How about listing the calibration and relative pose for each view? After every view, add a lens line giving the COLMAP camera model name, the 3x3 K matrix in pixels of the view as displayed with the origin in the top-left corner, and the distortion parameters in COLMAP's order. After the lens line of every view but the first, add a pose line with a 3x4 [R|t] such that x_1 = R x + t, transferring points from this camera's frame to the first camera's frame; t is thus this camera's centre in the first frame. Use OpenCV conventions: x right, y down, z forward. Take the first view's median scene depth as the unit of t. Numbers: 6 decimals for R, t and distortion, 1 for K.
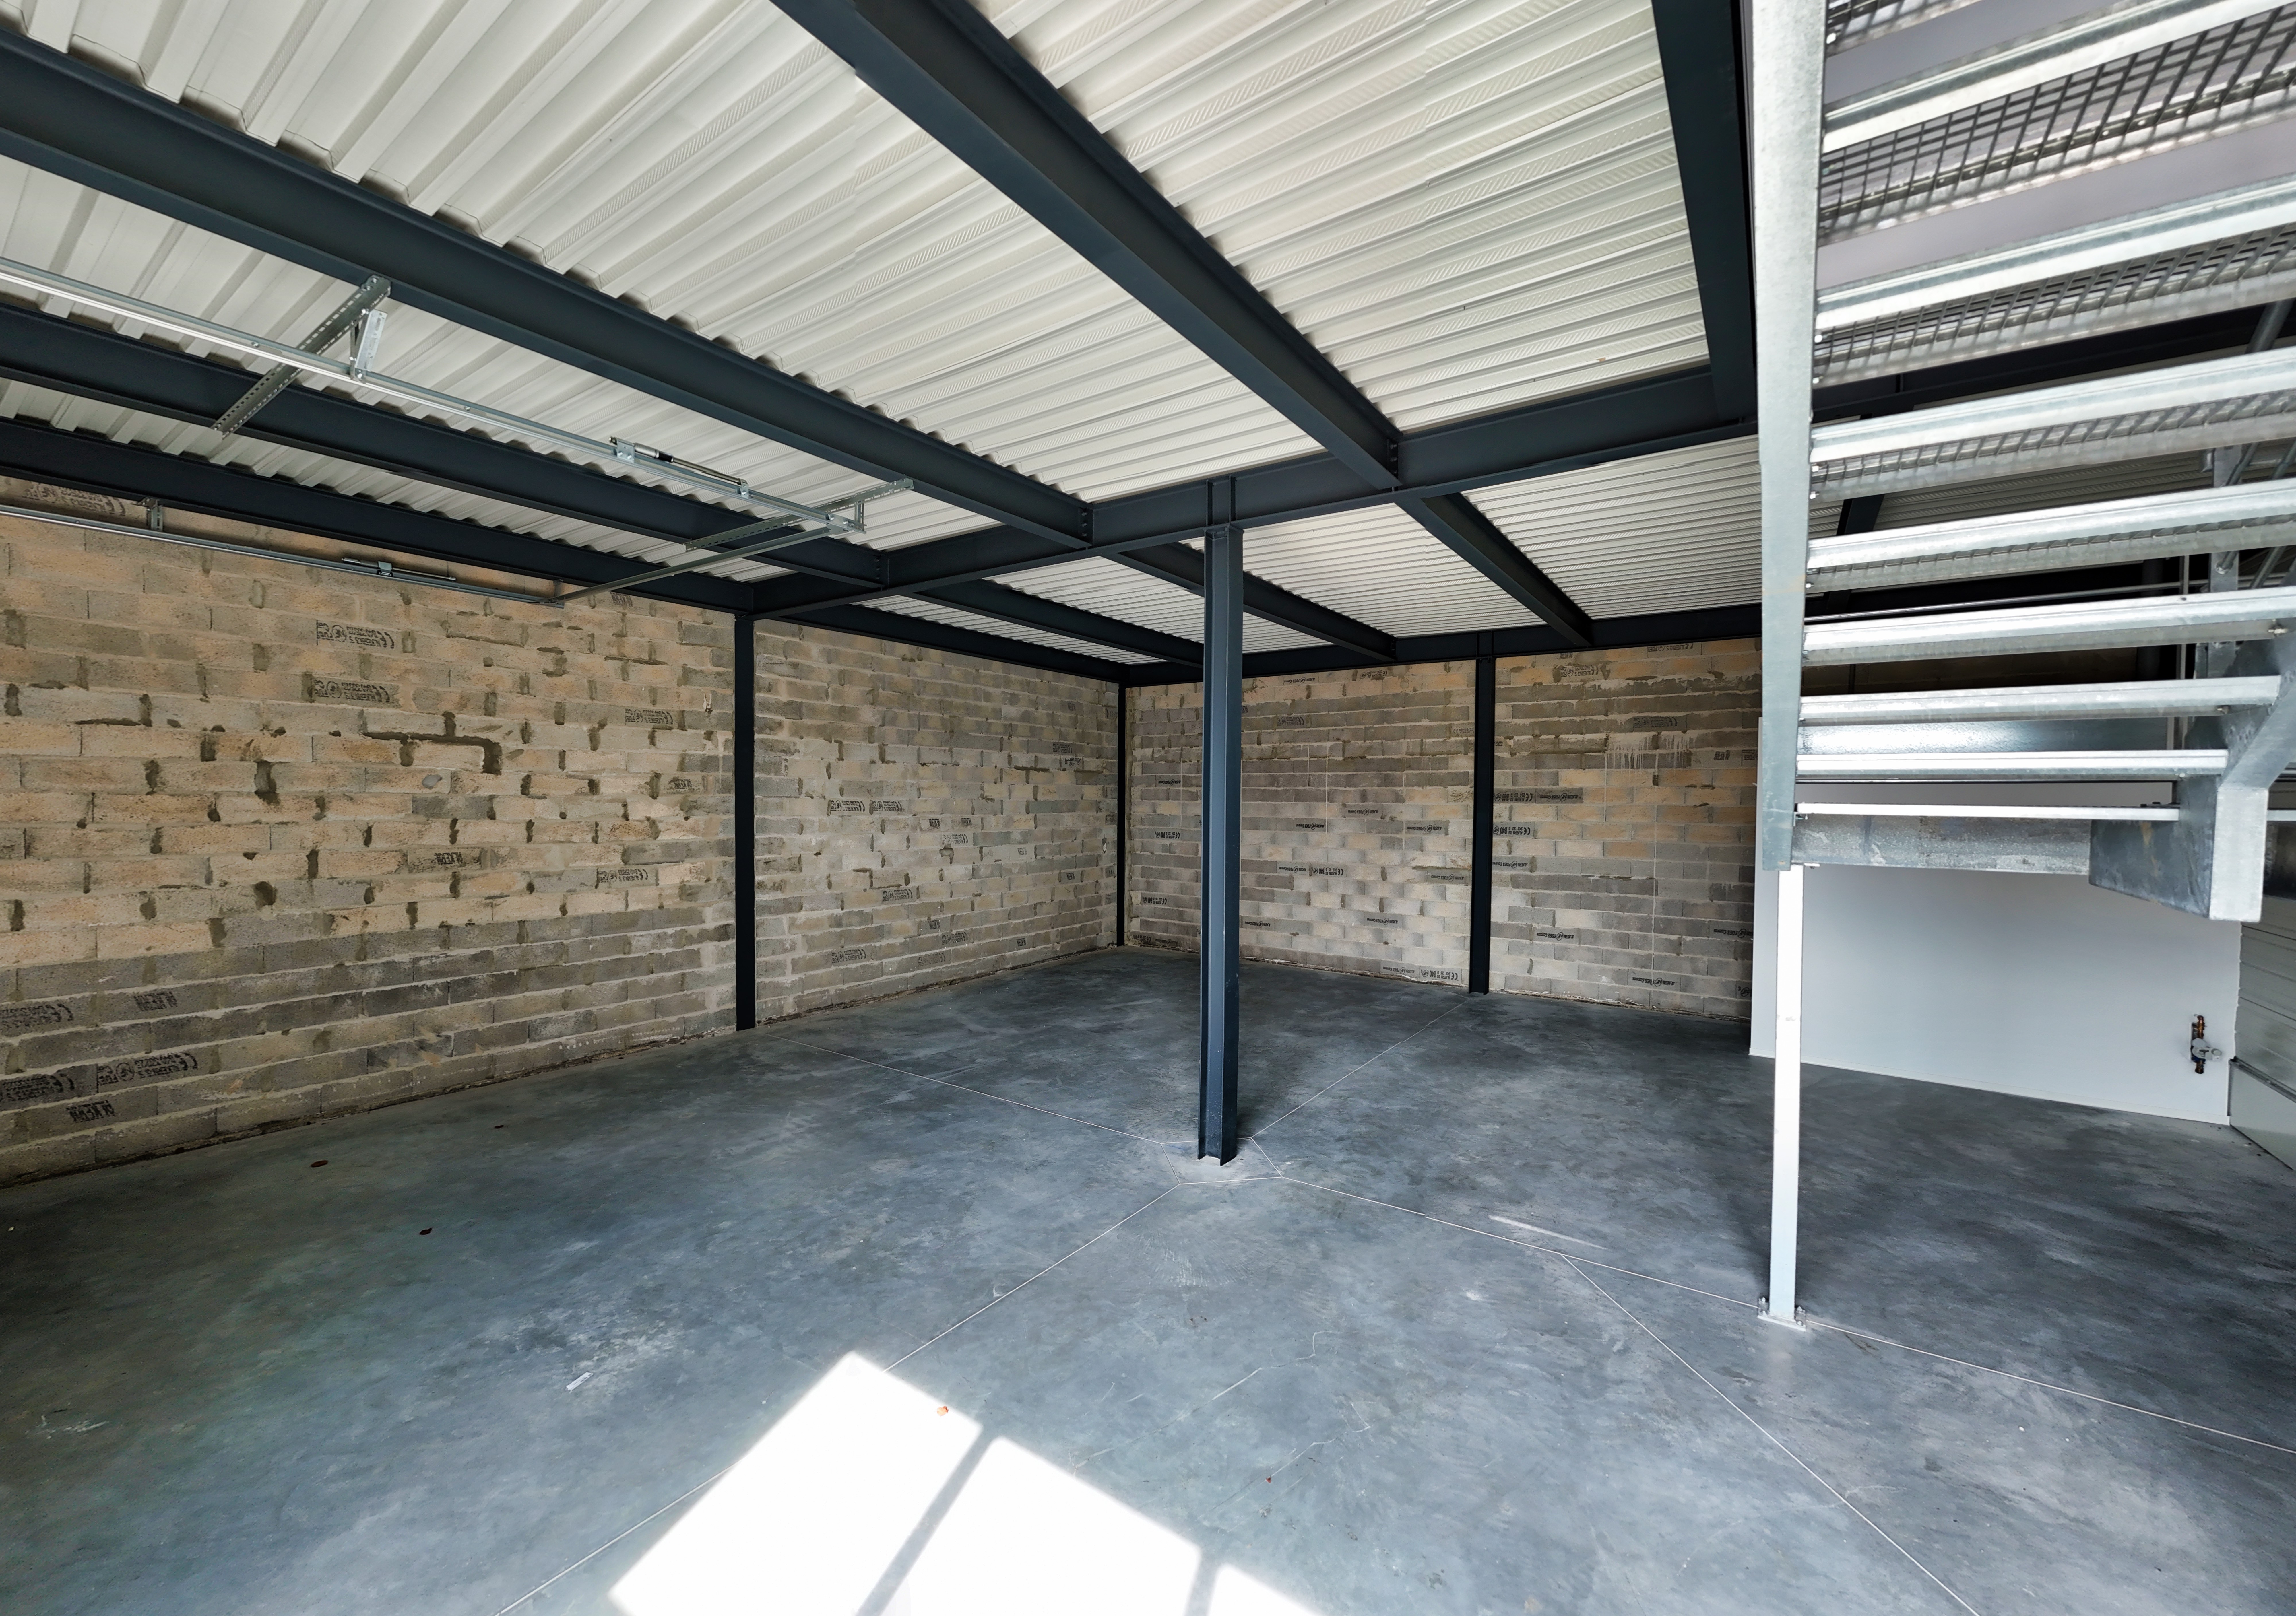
lens RADIAL K [[900.4, 0, 1139.3], [0, 900.4, 816.4], [0, 0, 1]] dist [-0.009305, 0.000536]
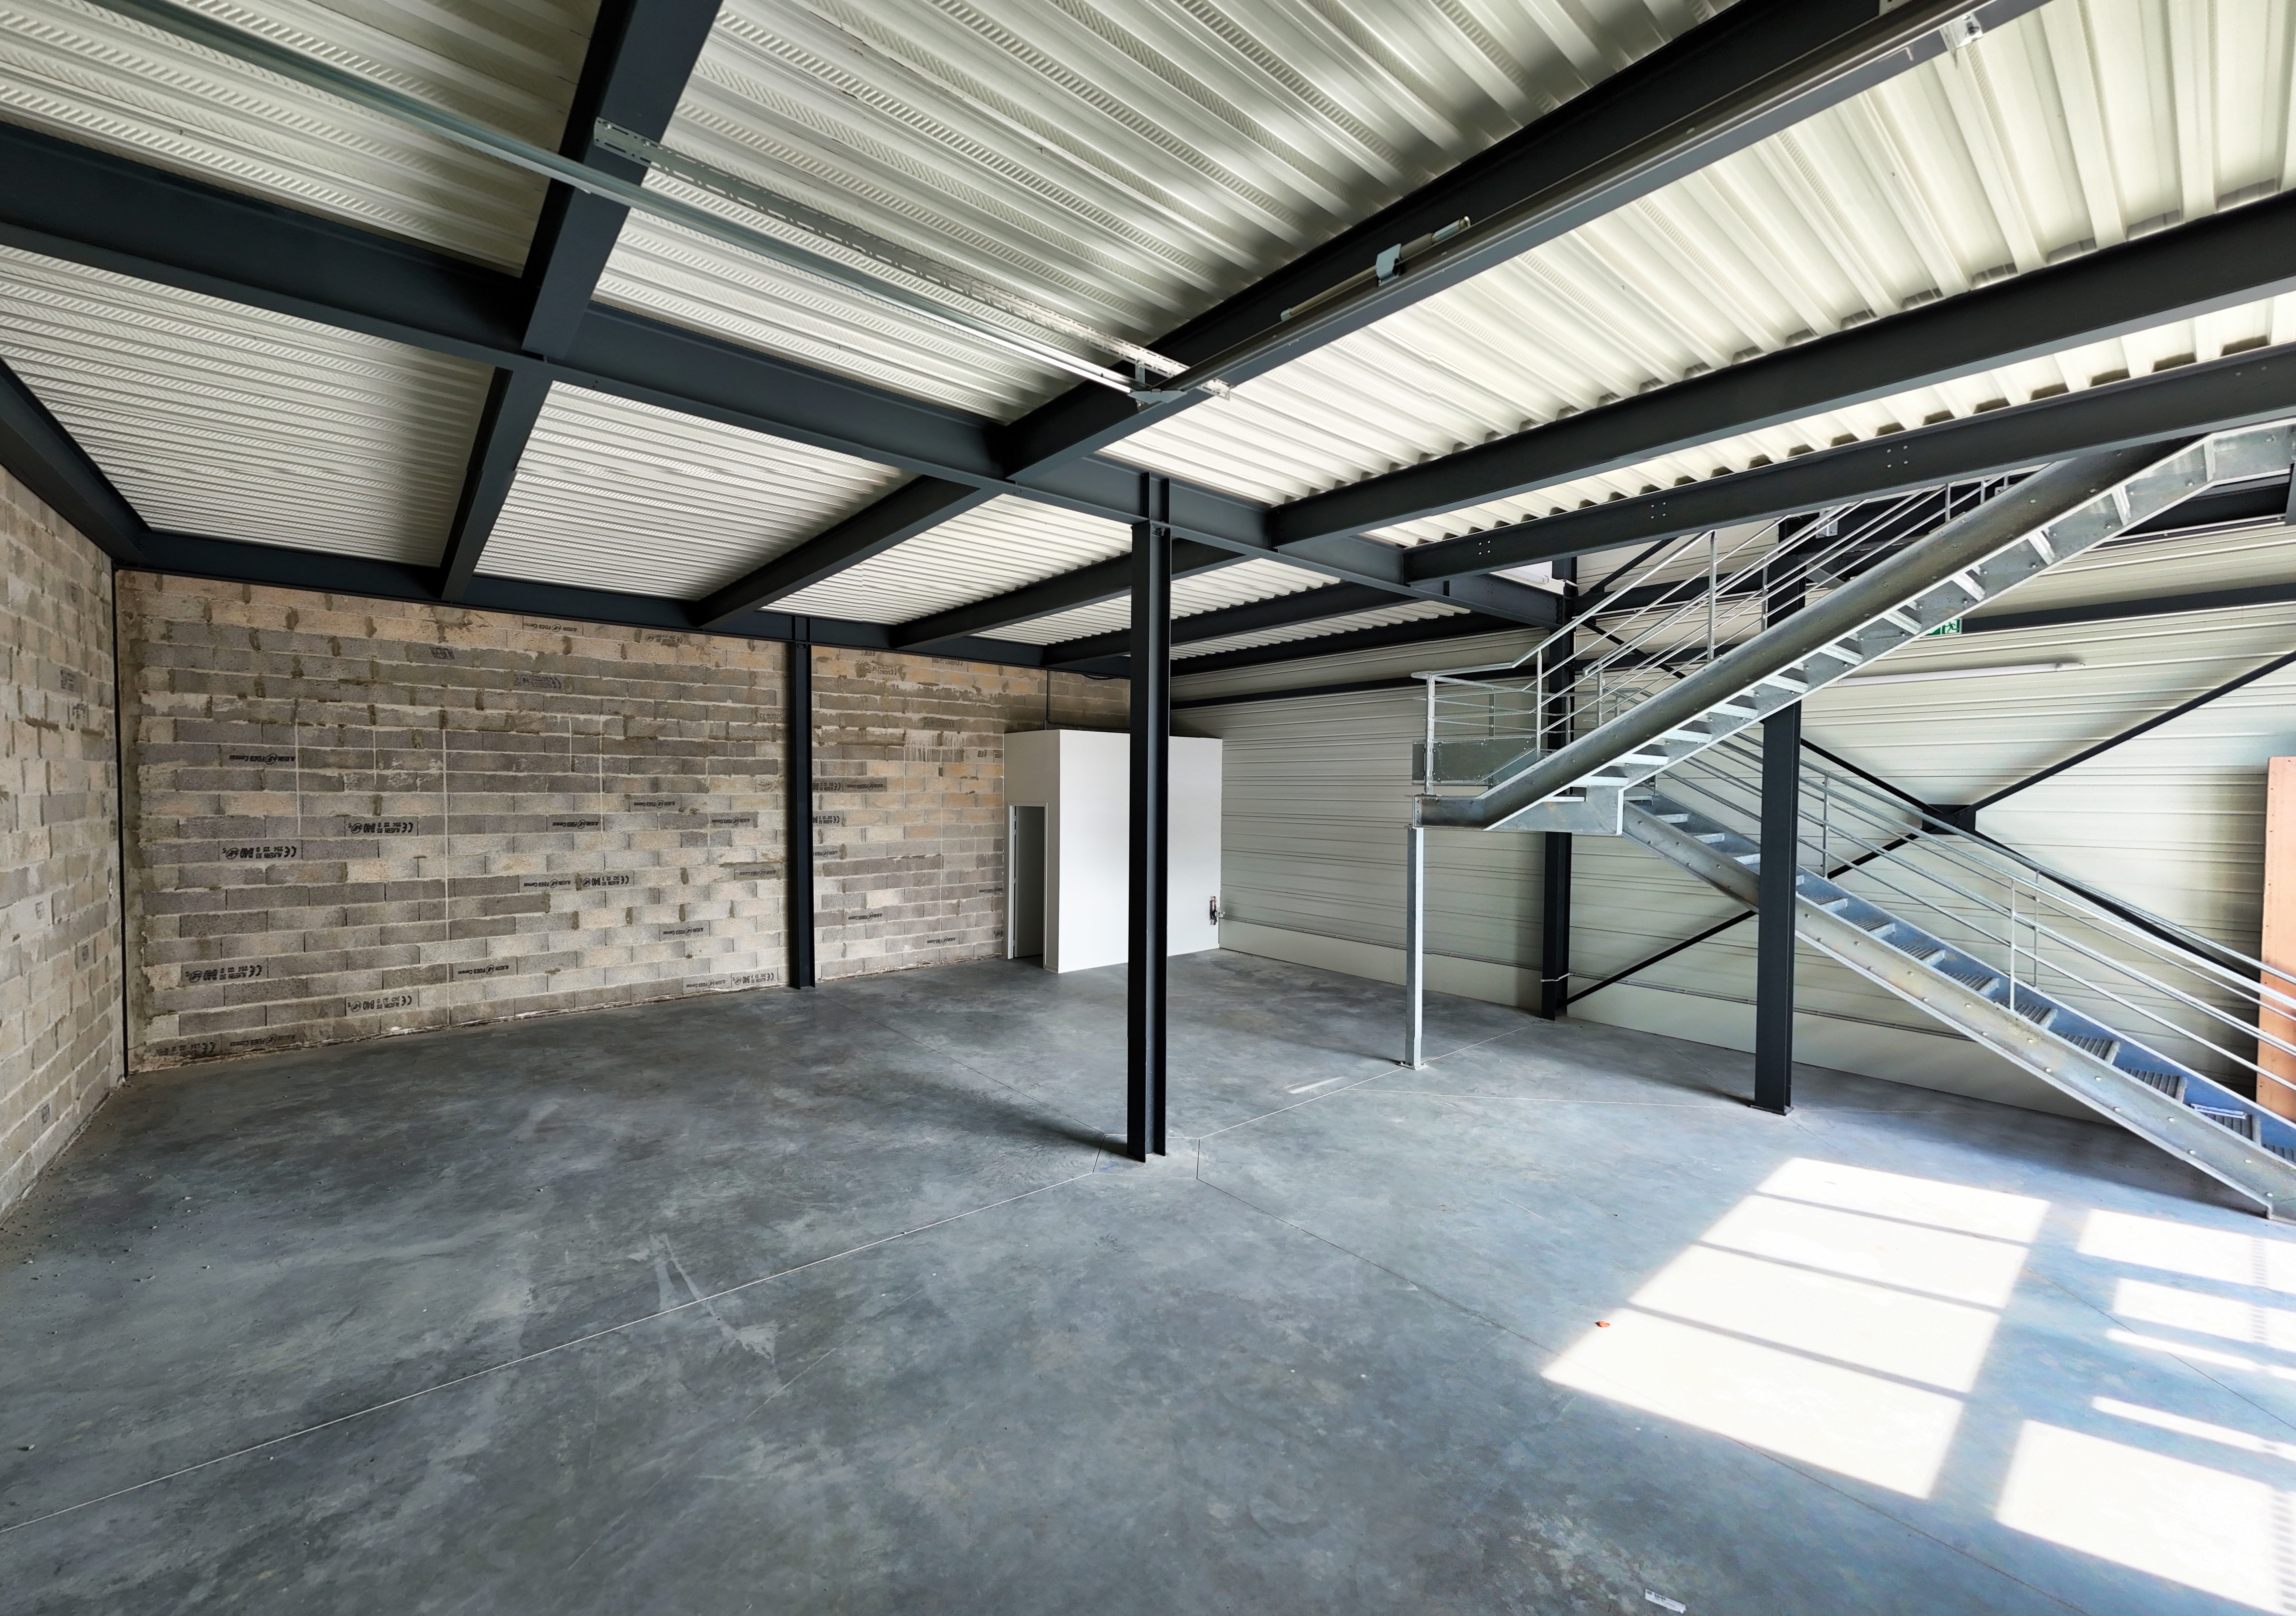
lens RADIAL K [[900.4, 0, 1139.3], [0, 900.4, 816.4], [0, 0, 1]] dist [-0.009305, 0.000536]
pose [[0.258689, -0.035991, 0.965290, -0.575177], [0.015637, 0.999331, 0.033069, -0.019003], [-0.965834, 0.006540, 0.259079, 0.493751]]
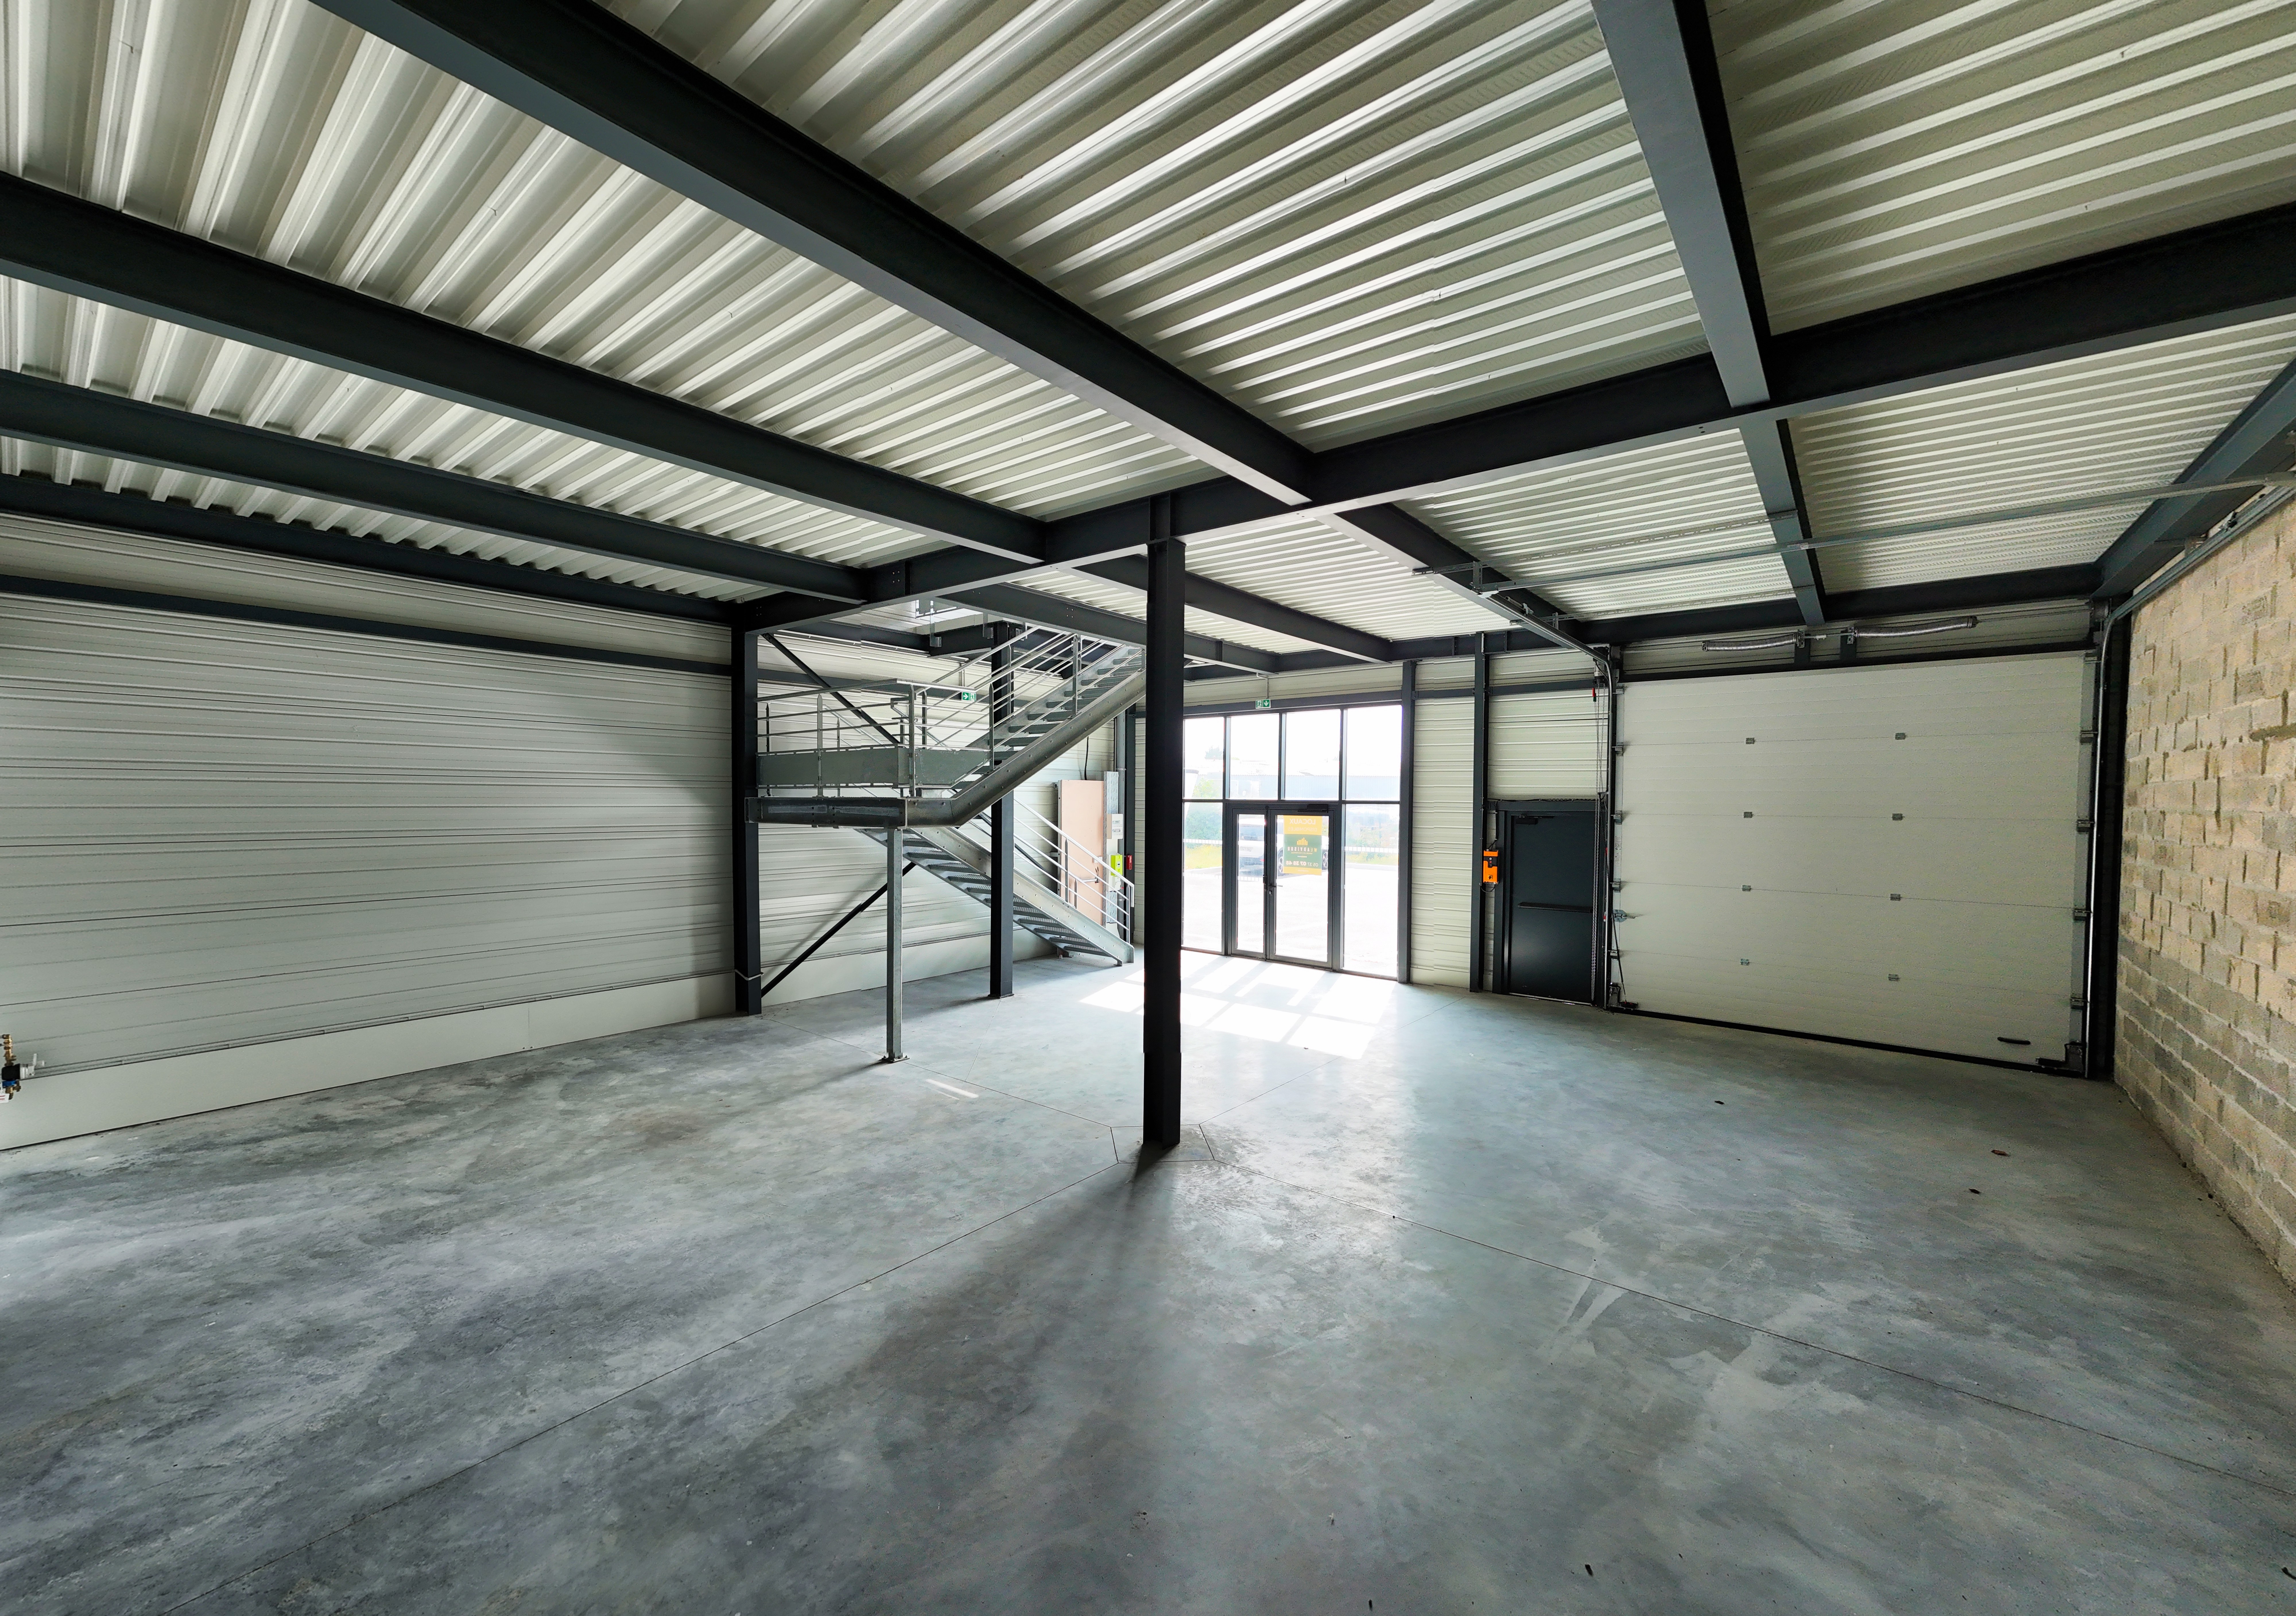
lens RADIAL K [[900.4, 0, 1139.3], [0, 900.4, 816.4], [0, 0, 1]] dist [-0.009305, 0.000536]
pose [[-0.997382, -0.018033, 0.070021, 0.029902], [-0.015101, 0.998996, 0.042185, -0.029472], [-0.070712, 0.041017, -0.996653, 1.347300]]
